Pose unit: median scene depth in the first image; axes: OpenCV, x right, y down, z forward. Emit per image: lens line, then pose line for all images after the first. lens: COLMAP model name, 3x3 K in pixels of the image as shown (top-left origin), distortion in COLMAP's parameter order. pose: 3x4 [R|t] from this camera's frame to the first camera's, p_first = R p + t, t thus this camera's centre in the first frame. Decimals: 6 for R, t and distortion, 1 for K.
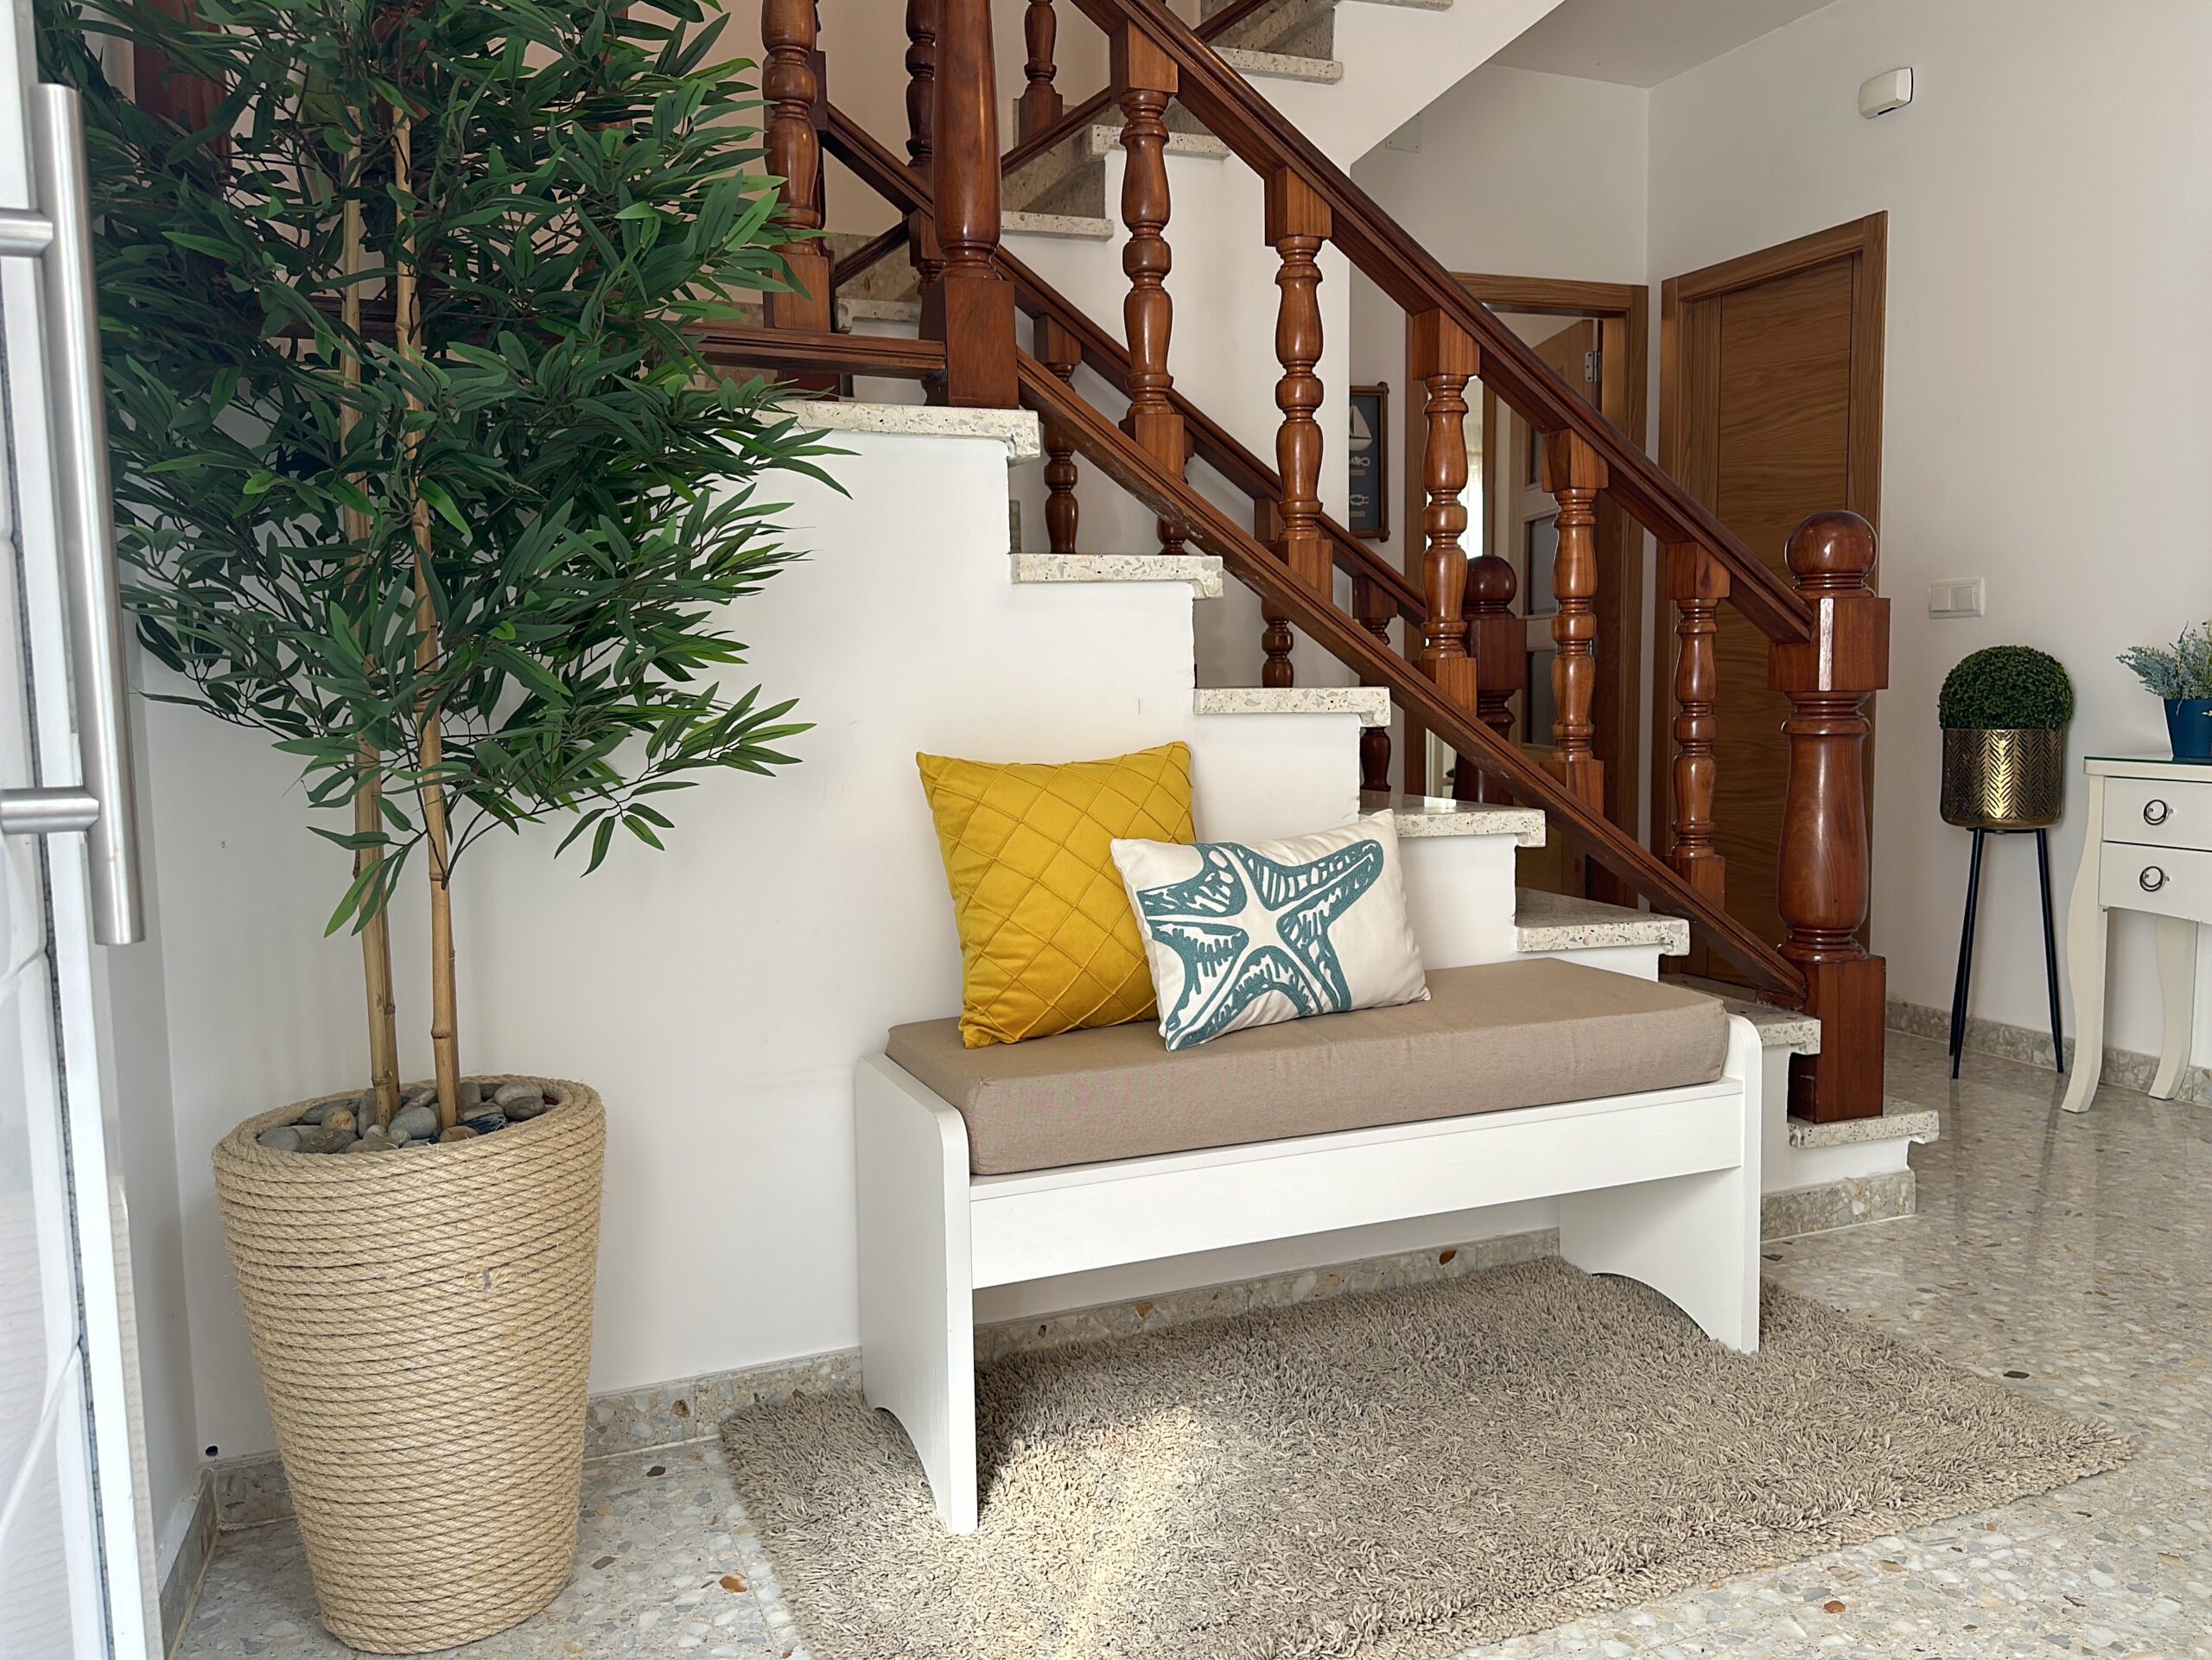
lens RADIAL K [[1715.0, 0, 1101.4], [0, 1715.0, 840.4], [0, 0, 1]] dist [0.159501, -0.271517]
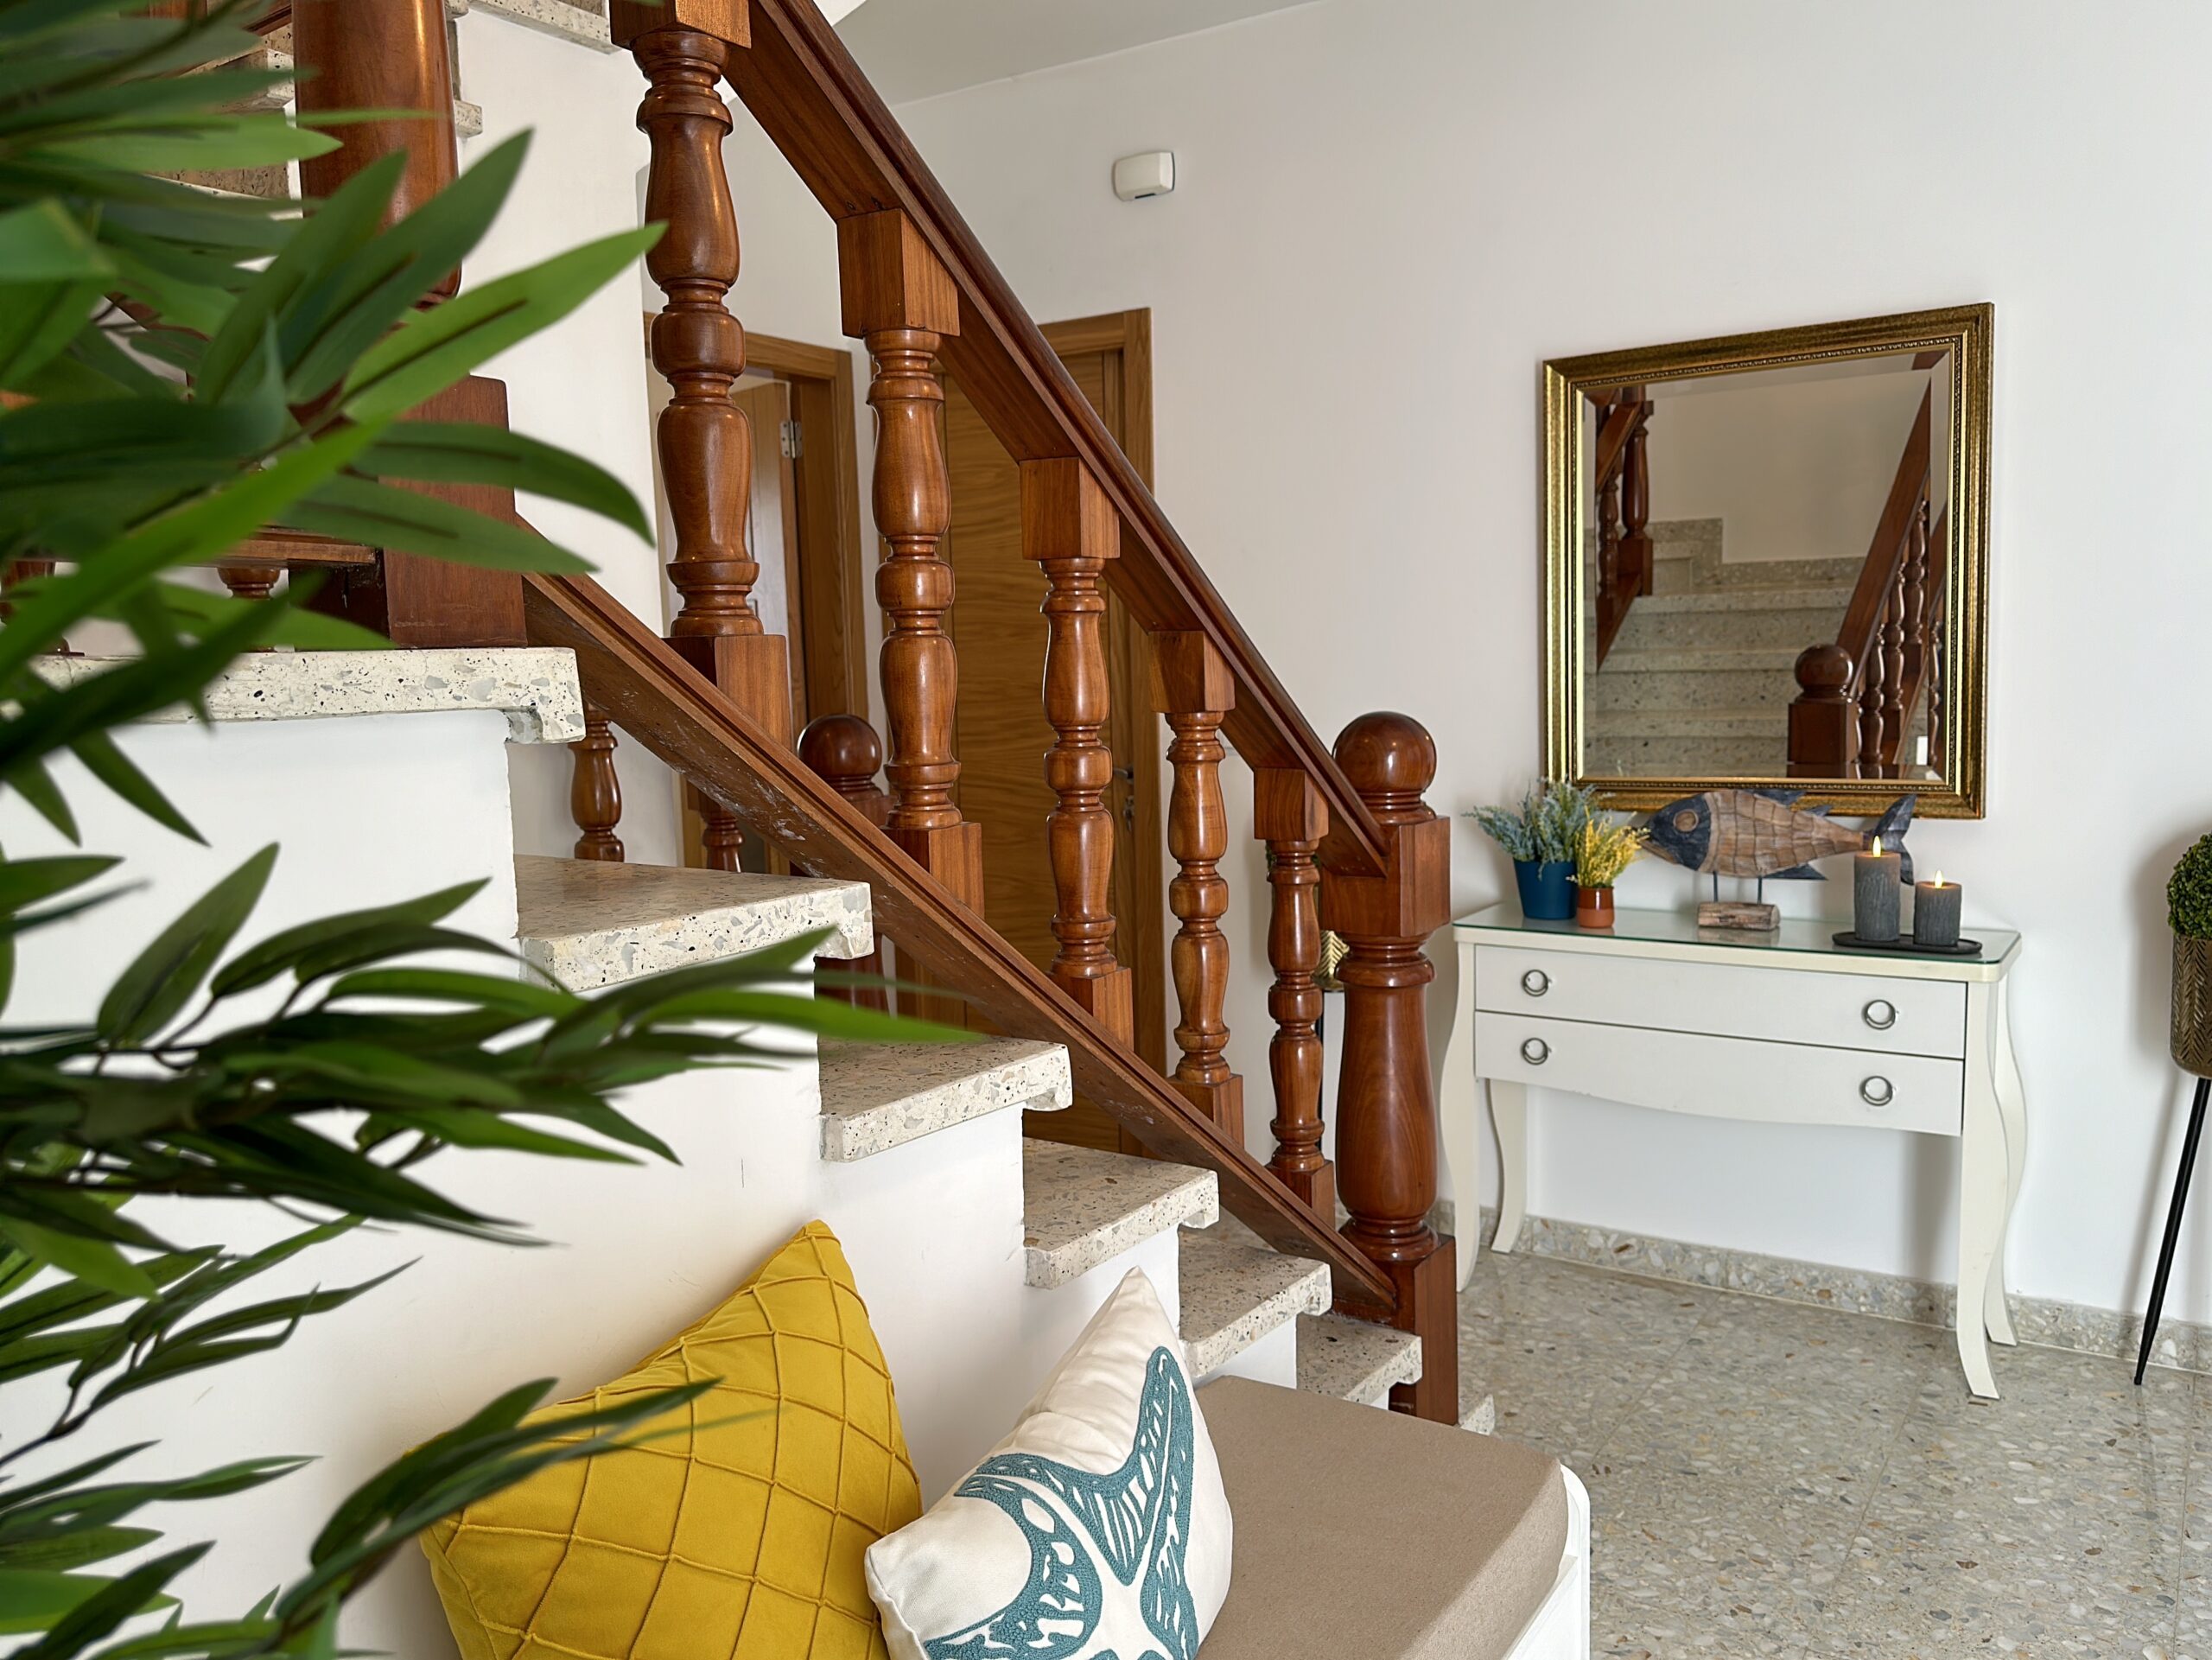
lens RADIAL K [[1715.0, 0, 1101.4], [0, 1715.0, 840.4], [0, 0, 1]] dist [0.159501, -0.271517]
pose [[0.821940, -0.067014, 0.565618, -0.155179], [0.067066, 0.997533, 0.020729, -0.155323], [-0.565612, 0.020896, 0.824407, 0.411765]]
